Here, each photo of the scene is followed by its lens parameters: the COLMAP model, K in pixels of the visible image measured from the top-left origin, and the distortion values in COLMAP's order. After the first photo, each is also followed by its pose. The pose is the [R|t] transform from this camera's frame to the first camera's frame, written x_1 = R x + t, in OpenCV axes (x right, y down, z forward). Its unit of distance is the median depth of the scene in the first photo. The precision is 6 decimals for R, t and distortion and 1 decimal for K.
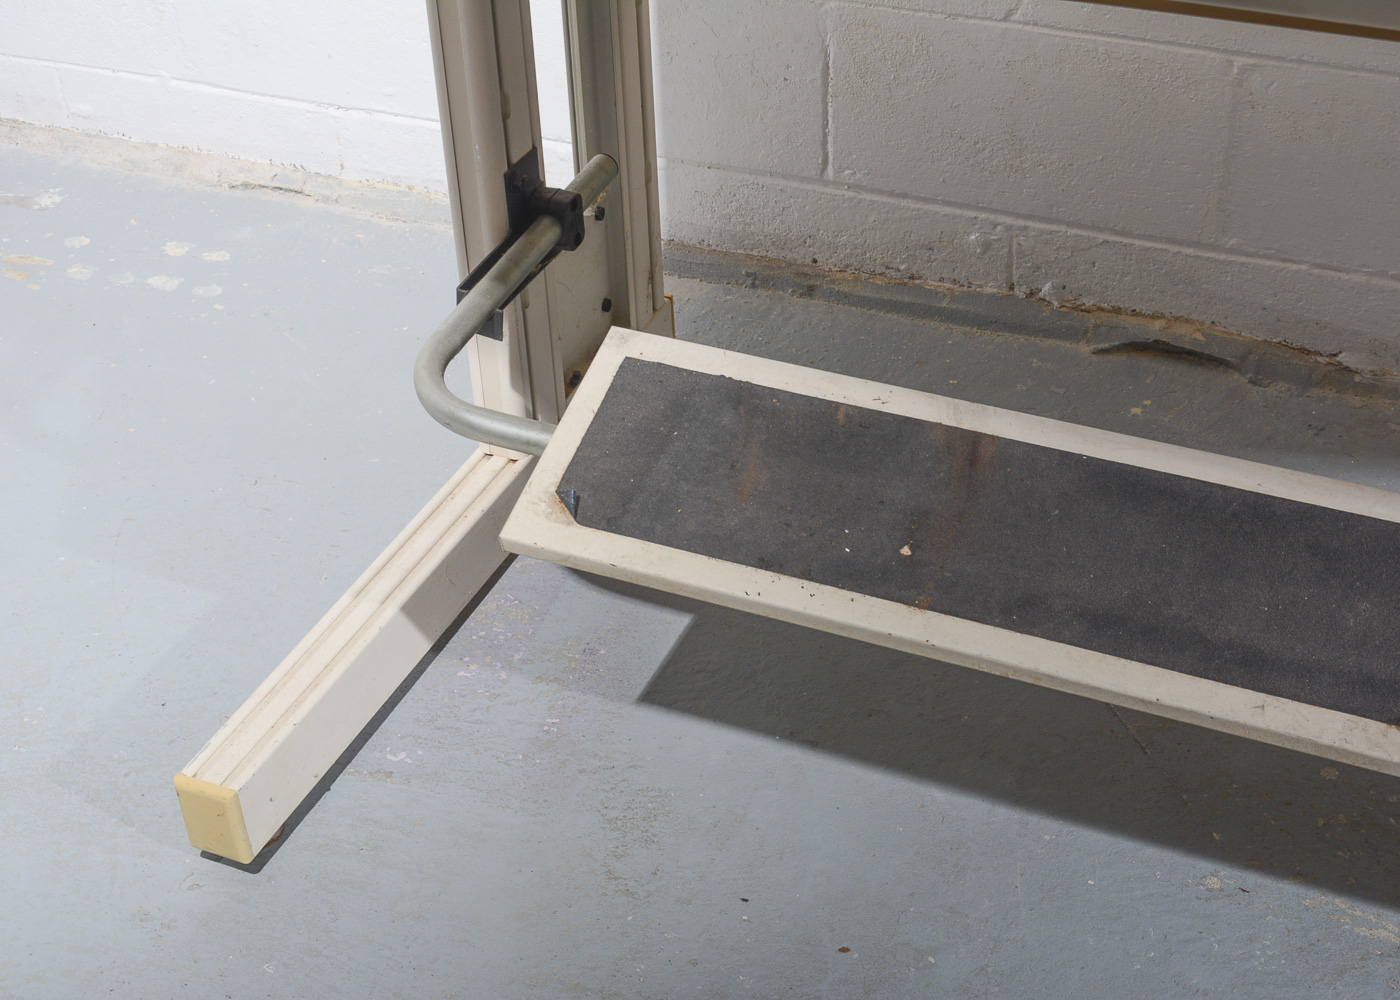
lens RADIAL K [[2006.4, 0, 700.0], [0, 2006.4, 500.0], [0, 0, 1]] dist [-0.026082, -0.085023]
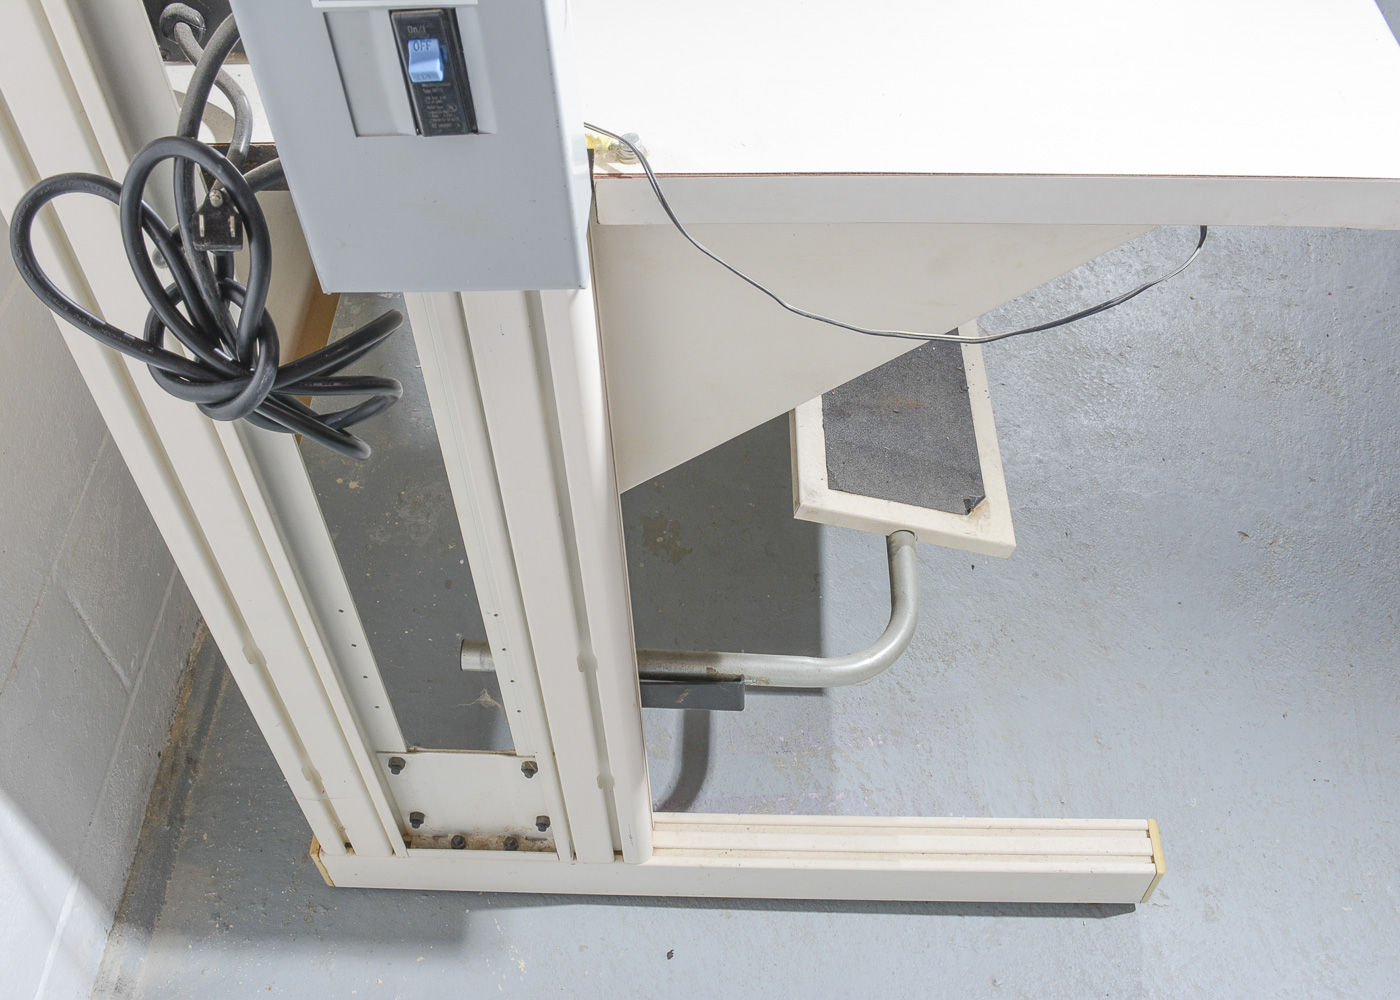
lens RADIAL K [[1363.1, 0, 668.3], [0, 1363.1, 500.9], [0, 0, 1]] dist [-0.060607, -0.007457]
pose [[-0.358706, -0.686979, 0.631973, -0.459465], [0.596004, 0.352500, 0.721472, -0.628492], [-0.718407, 0.635455, 0.282999, 0.751520]]
